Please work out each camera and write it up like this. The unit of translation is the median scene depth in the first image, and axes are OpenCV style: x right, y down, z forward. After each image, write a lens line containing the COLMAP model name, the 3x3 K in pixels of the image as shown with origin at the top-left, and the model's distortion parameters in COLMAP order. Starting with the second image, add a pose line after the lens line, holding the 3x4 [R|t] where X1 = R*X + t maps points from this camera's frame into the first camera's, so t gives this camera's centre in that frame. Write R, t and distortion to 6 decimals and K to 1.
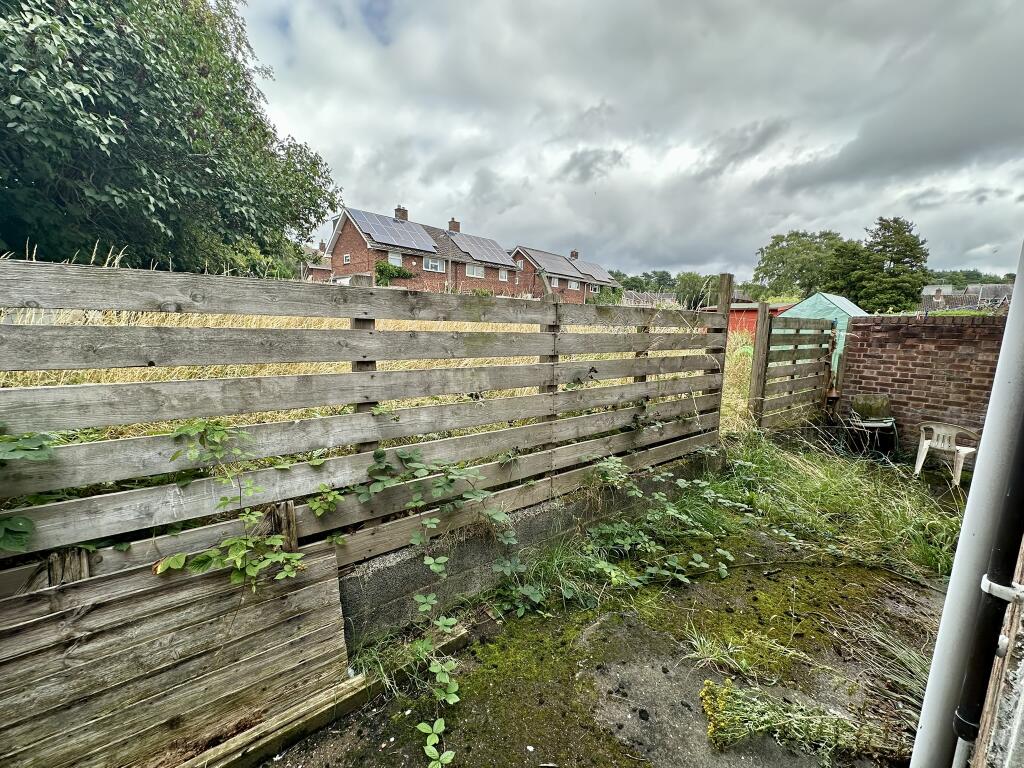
lens RADIAL K [[406.0, 0, 512.6], [0, 406.0, 387.8], [0, 0, 1]] dist [-0.001098, -0.000121]
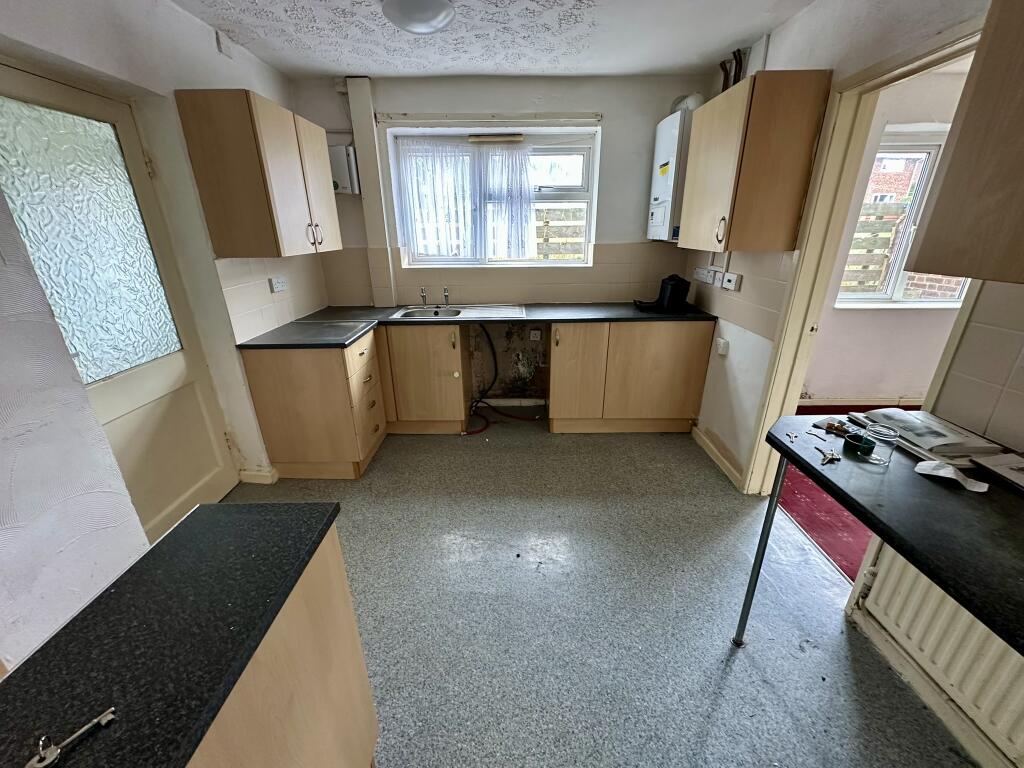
lens RADIAL K [[406.0, 0, 511.7], [0, 406.0, 384.2], [0, 0, 1]] dist [-0.001098, -0.000121]
pose [[0.787014, 0.190989, -0.586628, 0.772825], [-0.068641, 0.972078, 0.224392, 0.076141], [0.613105, -0.136333, 0.778149, -0.246899]]
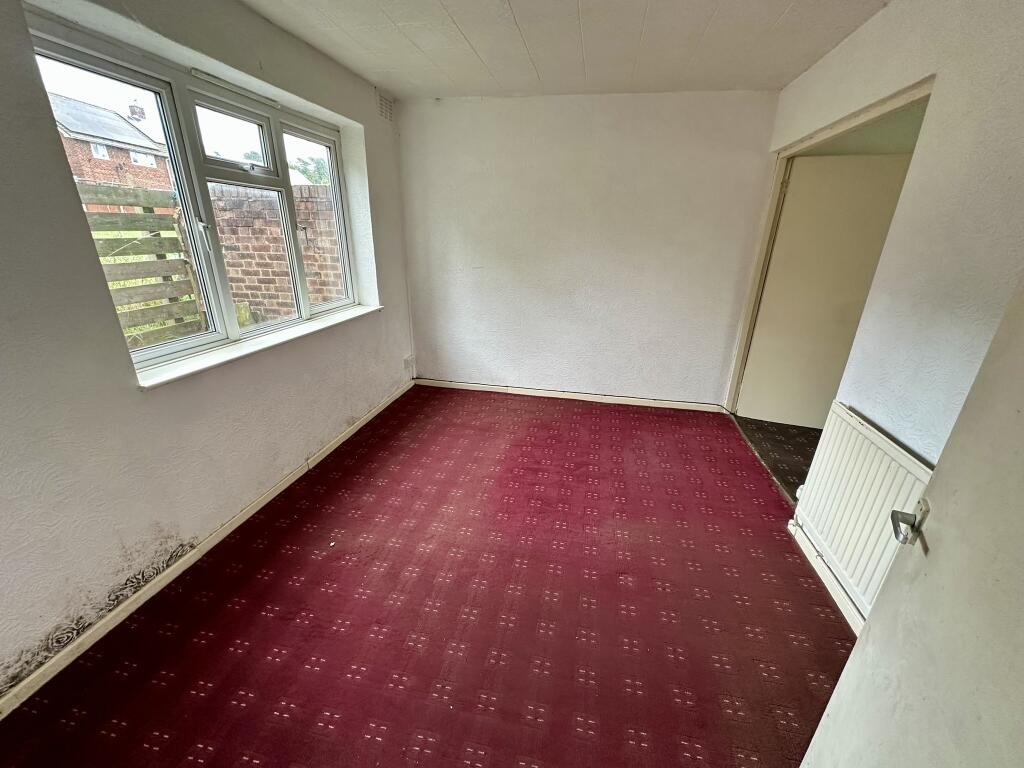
lens RADIAL K [[406.0, 0, 509.4], [0, 406.0, 384.1], [0, 0, 1]] dist [-0.001098, -0.000121]
pose [[0.761246, -0.238592, 0.602974, 0.800836], [0.099226, 0.961760, 0.255289, 0.018419], [-0.640826, -0.134507, 0.755810, 0.132699]]
